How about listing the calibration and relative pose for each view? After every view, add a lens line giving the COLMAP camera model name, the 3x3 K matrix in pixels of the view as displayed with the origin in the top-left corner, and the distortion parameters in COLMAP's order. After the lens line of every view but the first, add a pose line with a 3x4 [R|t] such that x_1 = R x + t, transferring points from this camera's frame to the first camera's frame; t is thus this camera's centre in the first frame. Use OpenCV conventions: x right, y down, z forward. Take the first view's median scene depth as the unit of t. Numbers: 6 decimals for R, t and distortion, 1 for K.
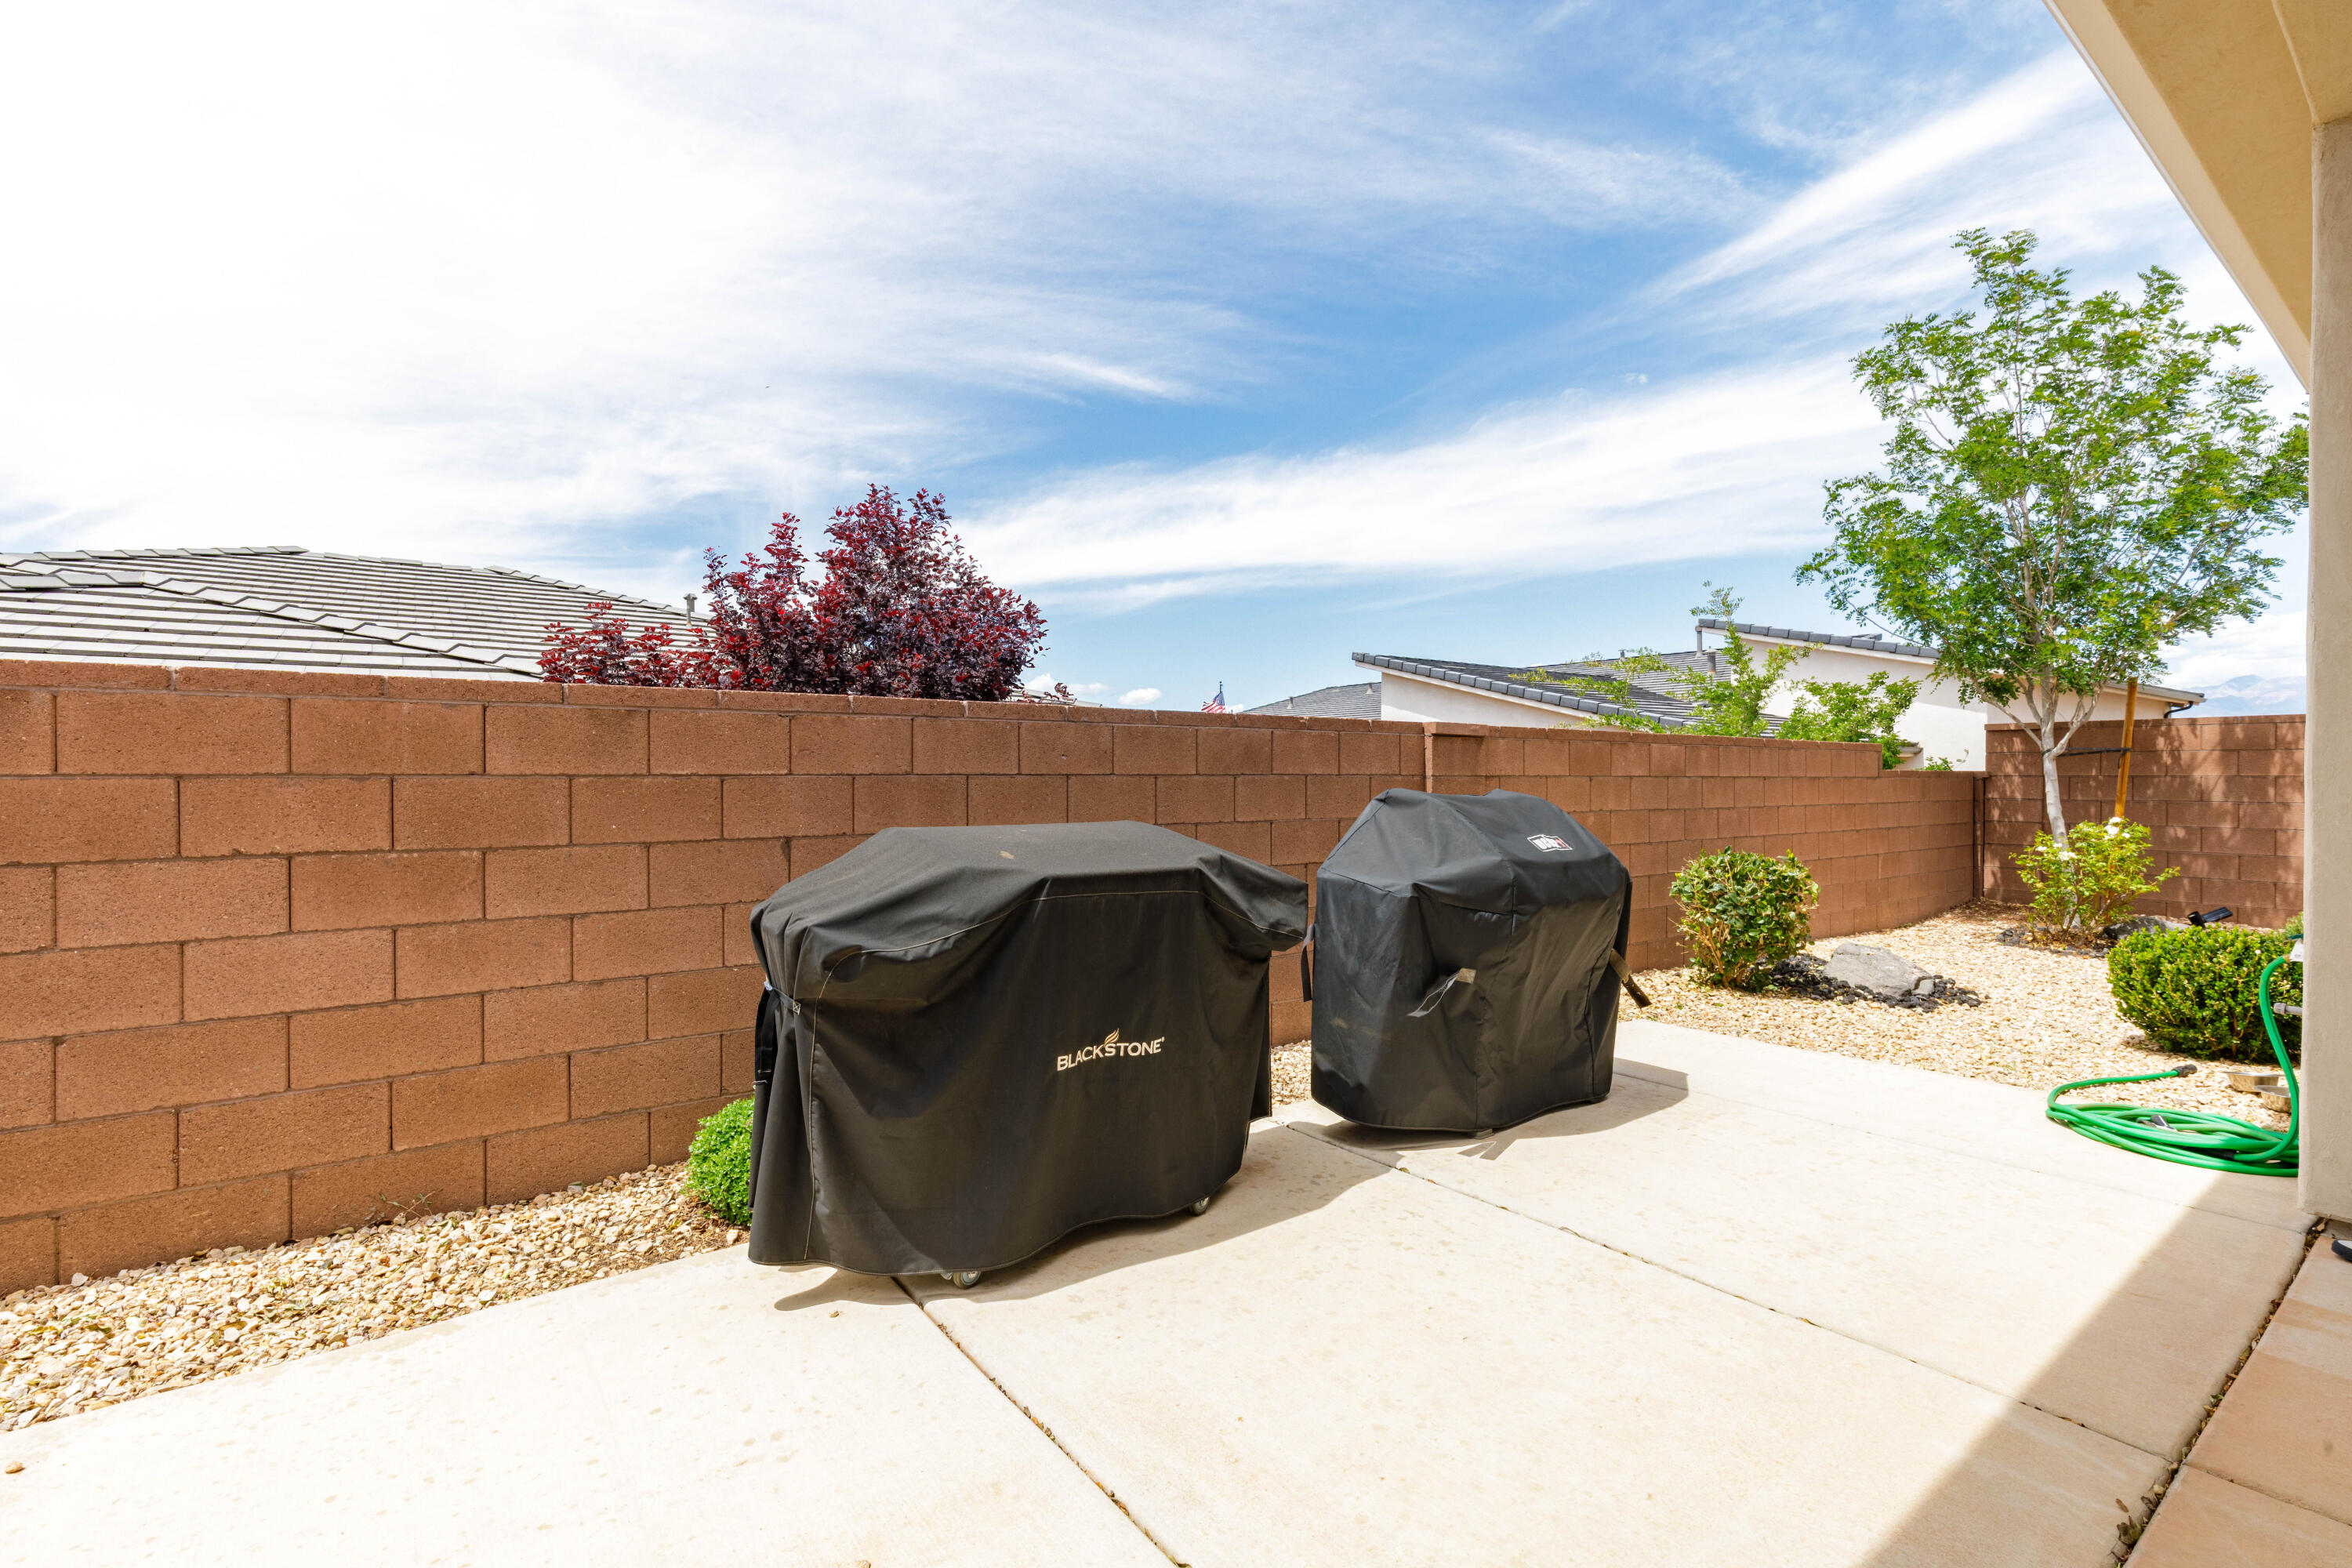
lens RADIAL K [[1046.9, 0, 1176.0], [0, 1046.9, 784.0], [0, 0, 1]] dist [0.025092, 0.000163]
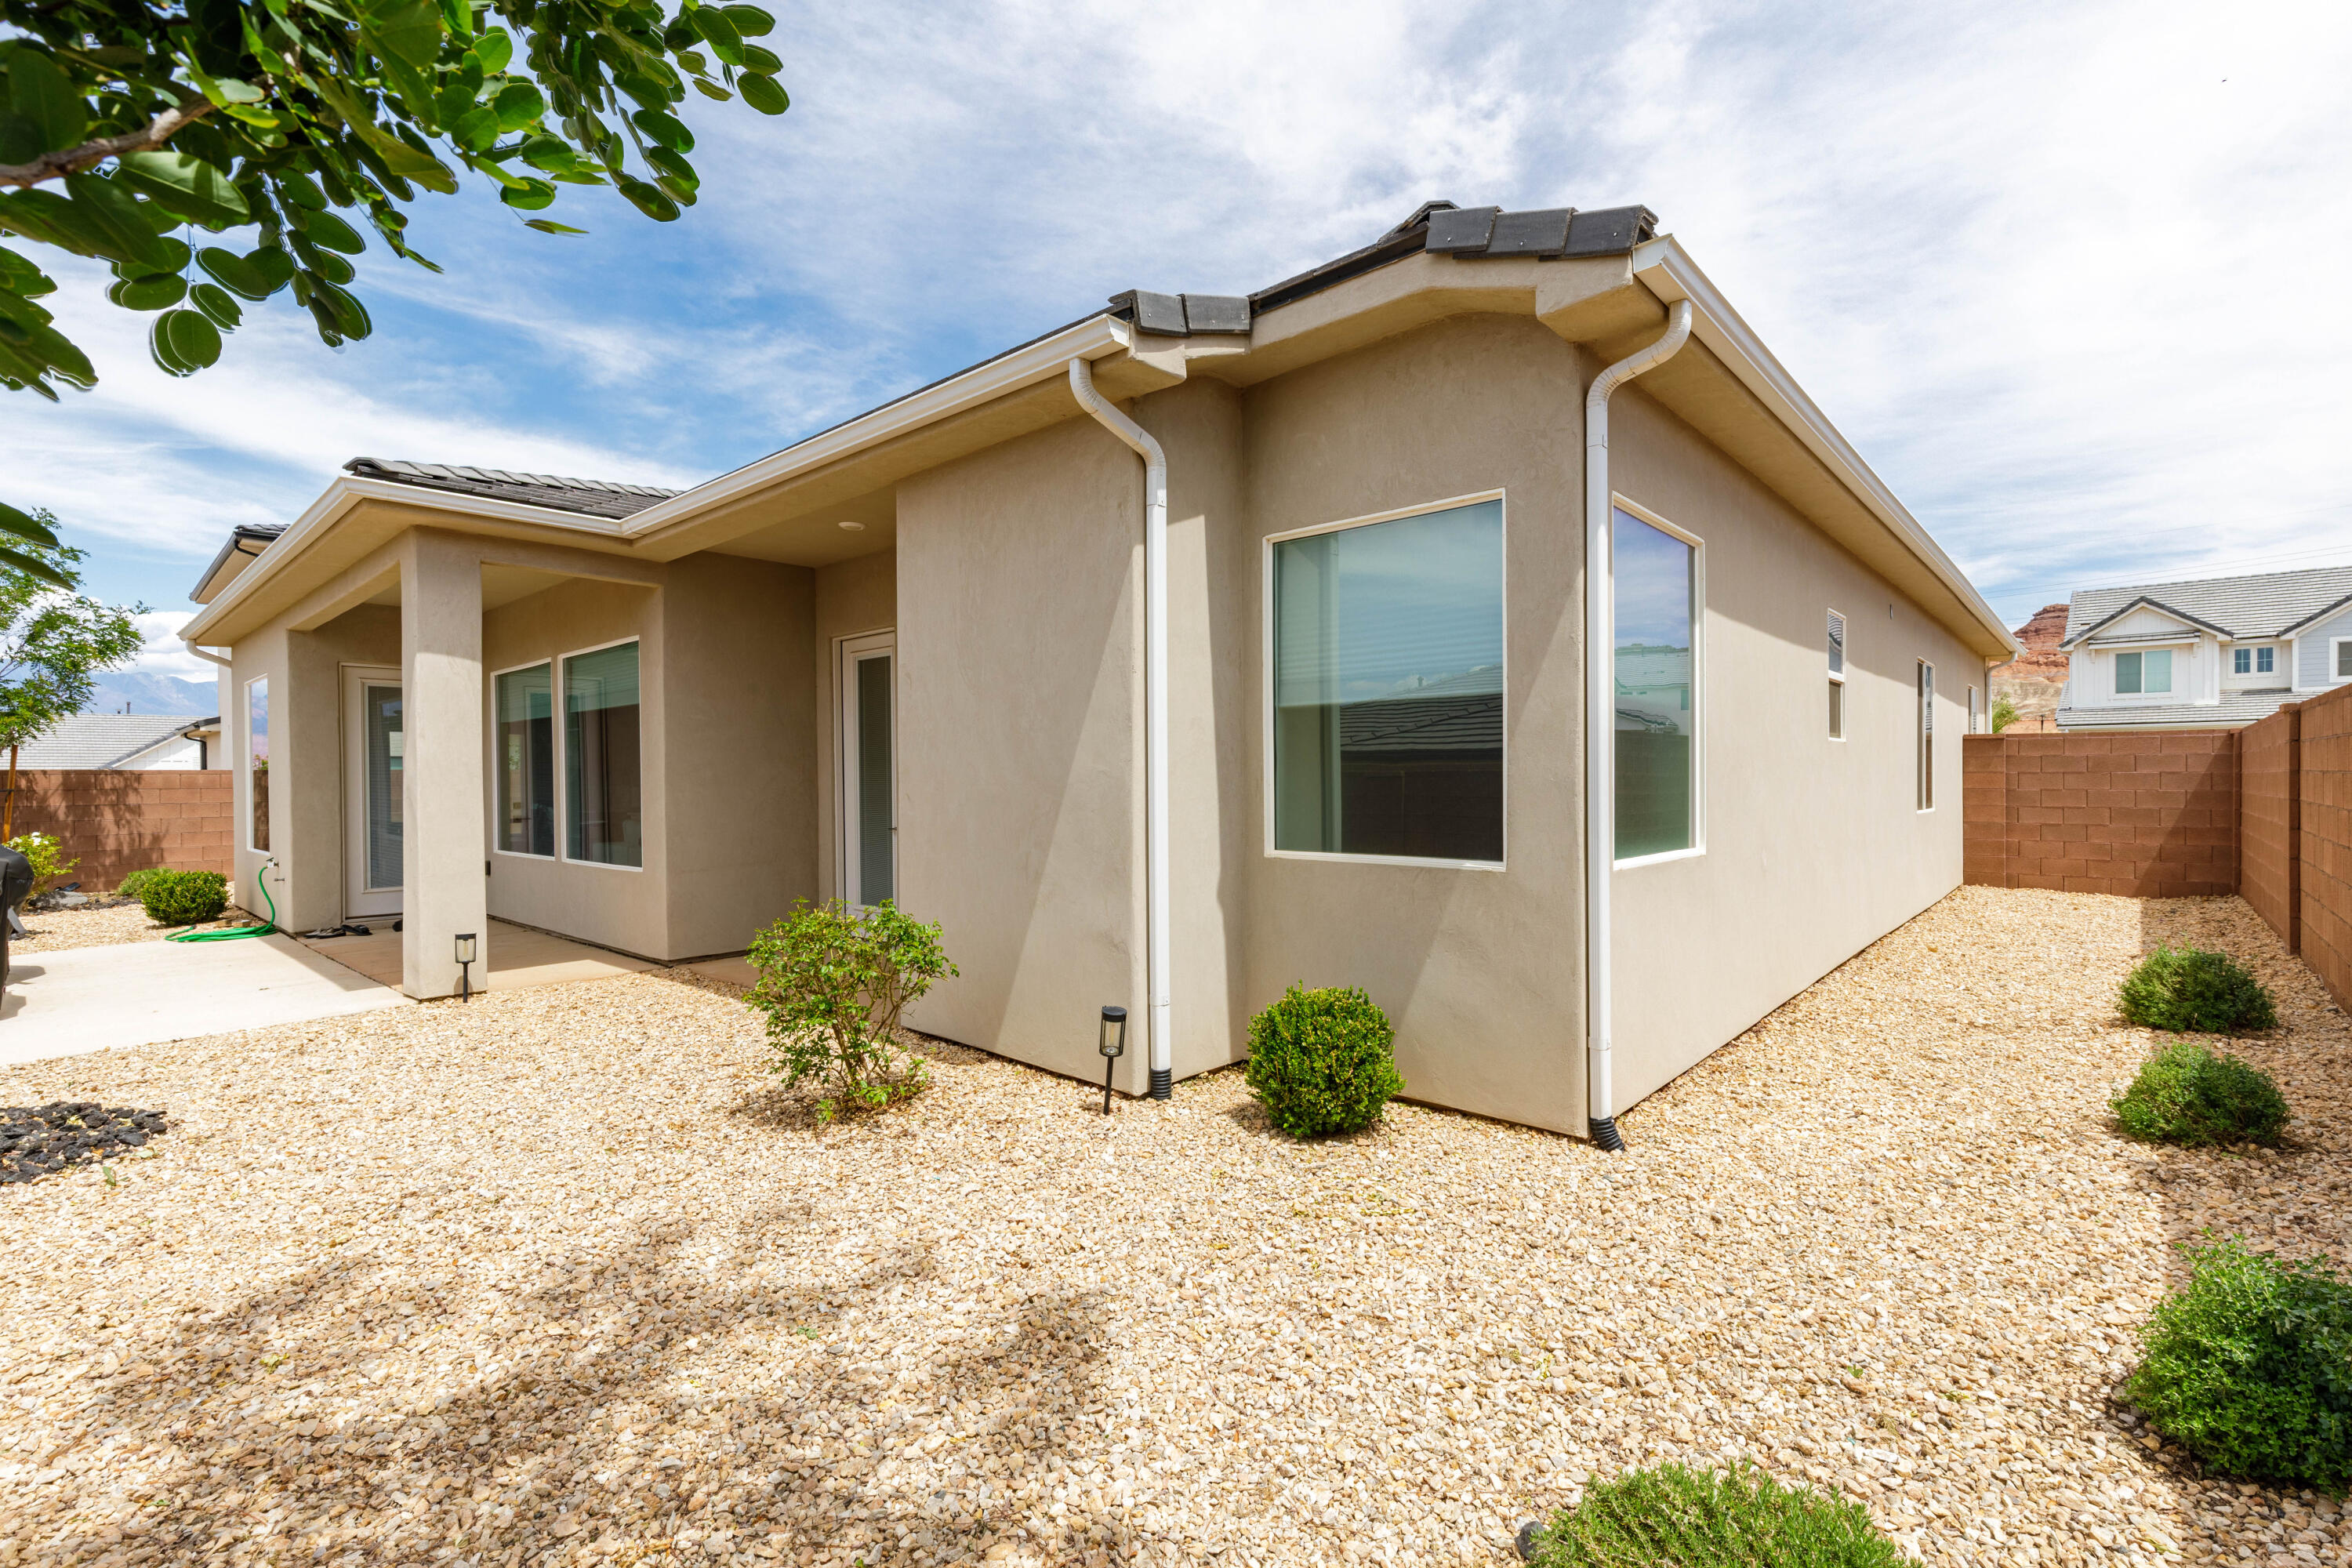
lens RADIAL K [[1046.9, 0, 1176.0], [0, 1046.9, 784.0], [0, 0, 1]] dist [0.025092, 0.000163]
pose [[-0.180682, -0.002364, 0.983539, -2.806841], [0.008755, 0.999954, 0.004012, -0.085322], [-0.983503, 0.009336, -0.180653, -1.183593]]
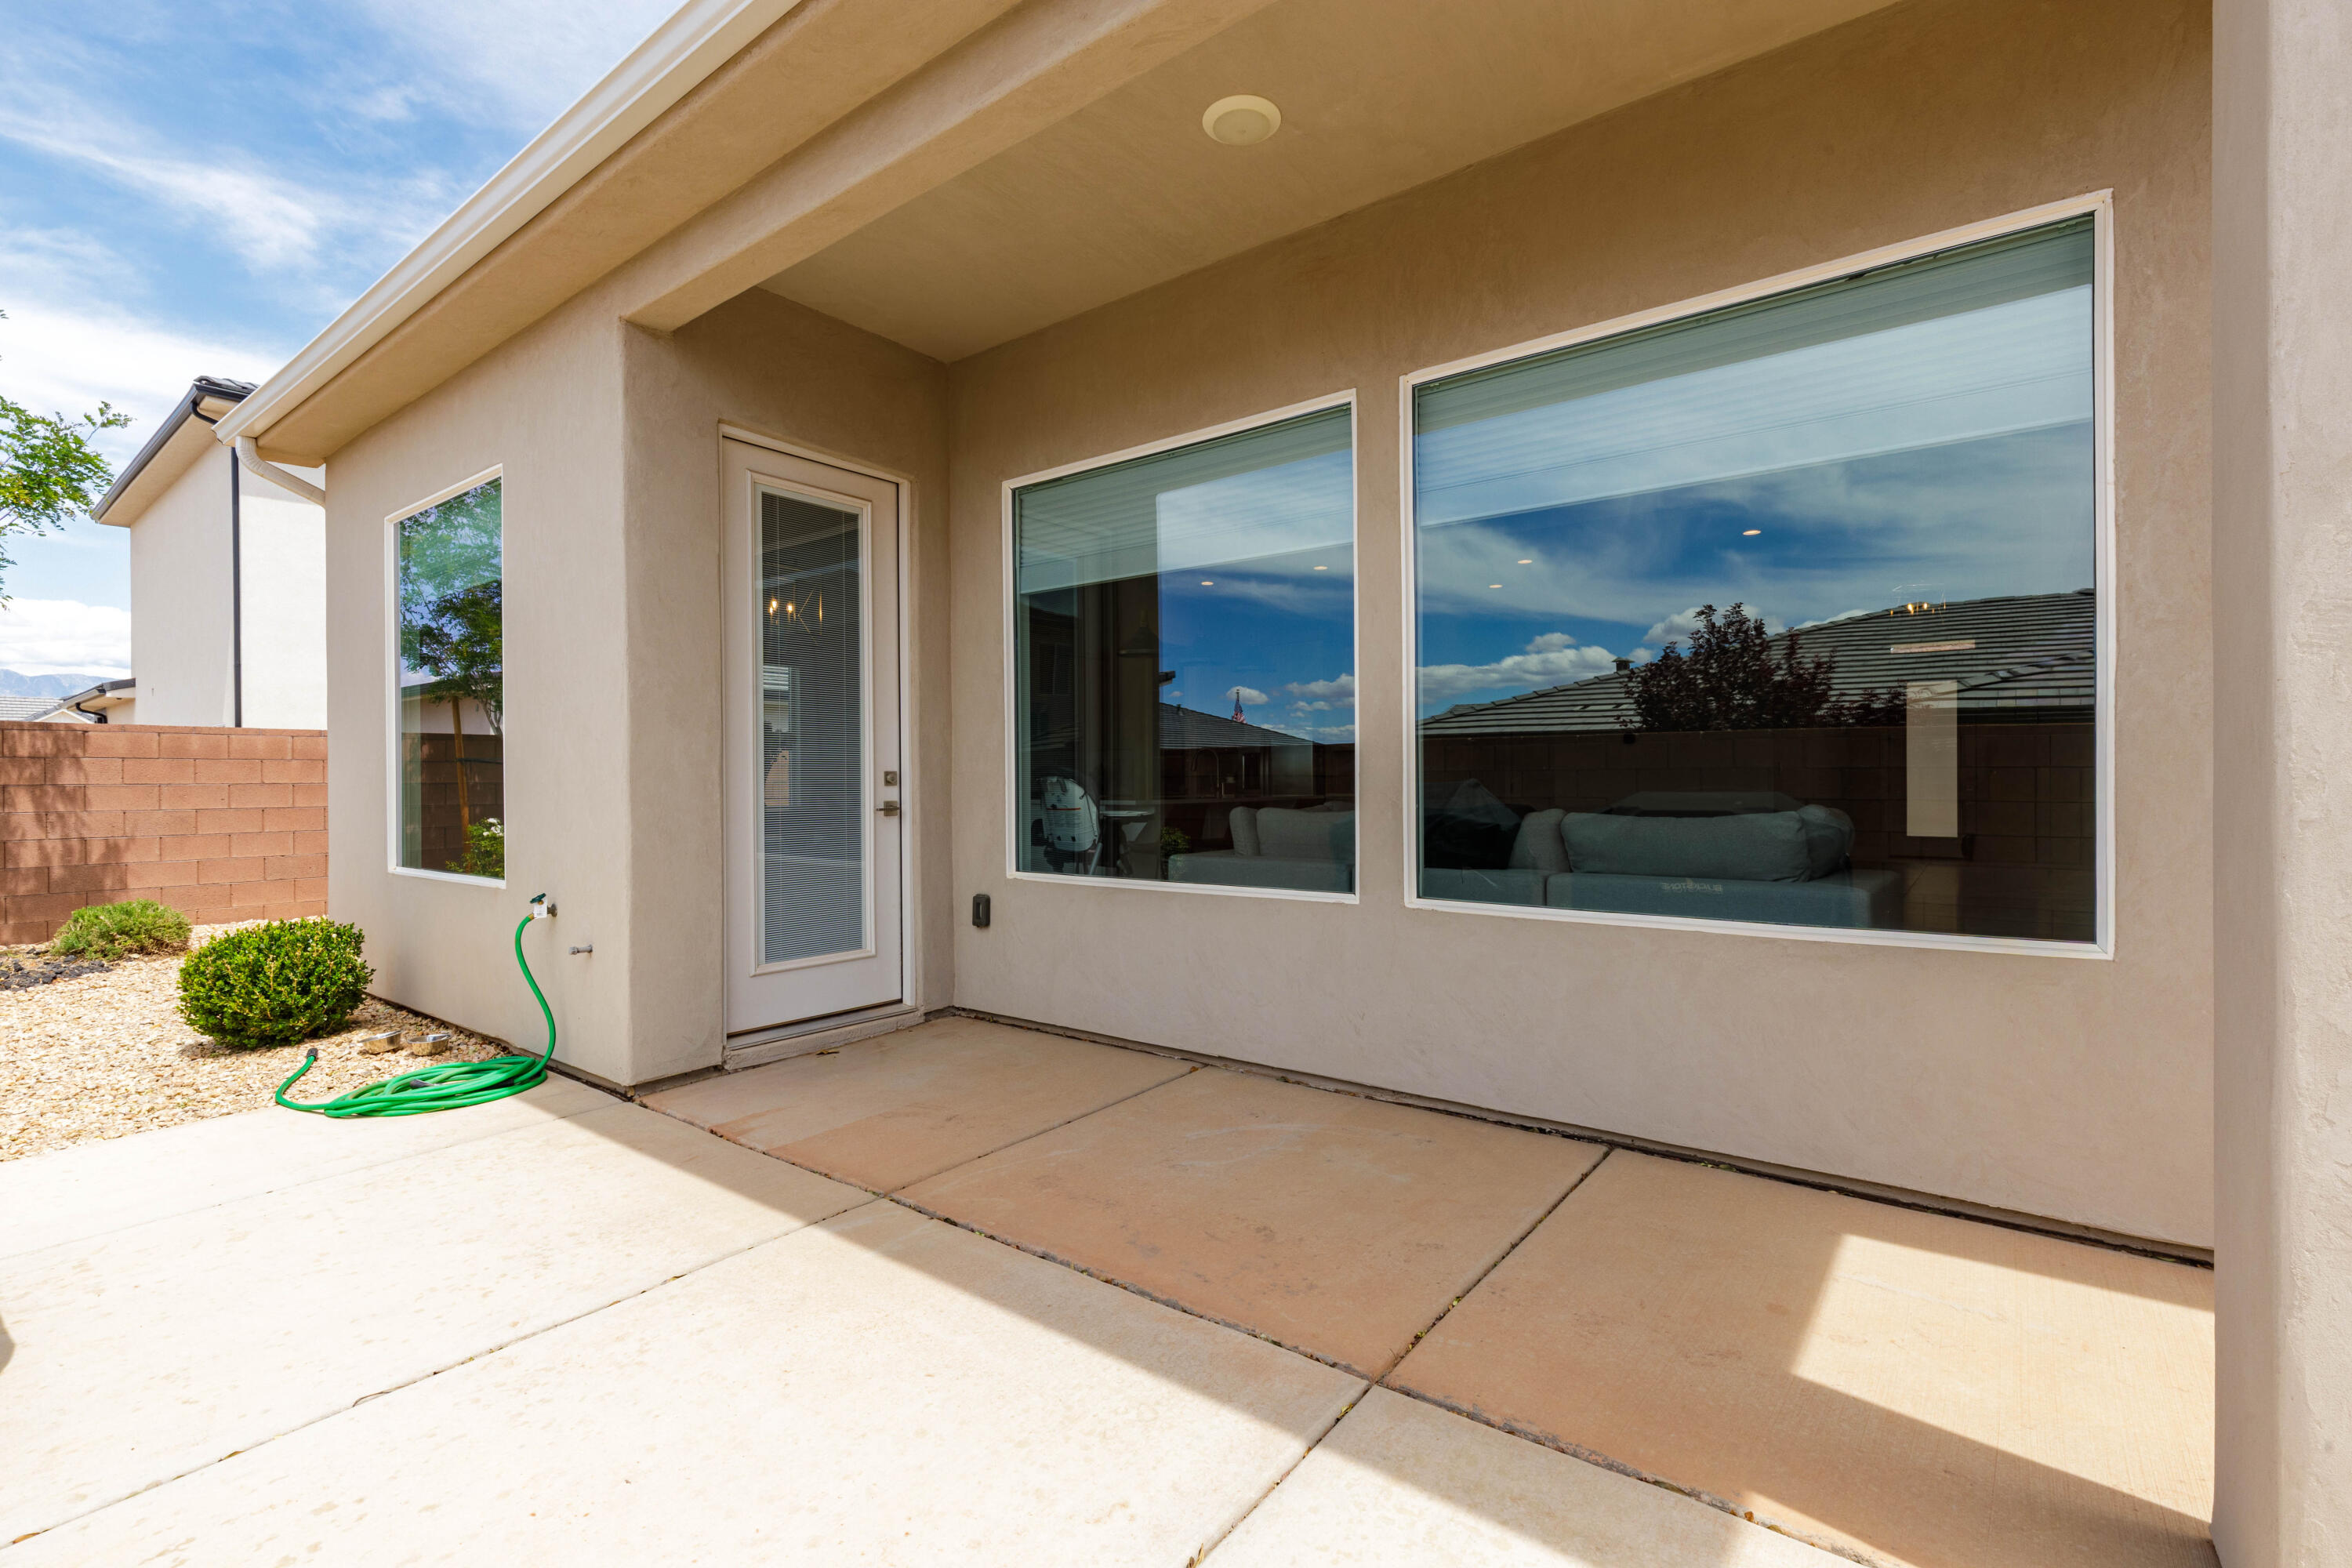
lens RADIAL K [[1046.9, 0, 1176.0], [0, 1046.9, 784.0], [0, 0, 1]] dist [0.025092, 0.000163]
pose [[-0.253495, 0.000693, 0.967336, -0.469694], [0.006323, 0.999980, 0.000941, -0.002488], [-0.967316, 0.006355, -0.253495, 0.609663]]
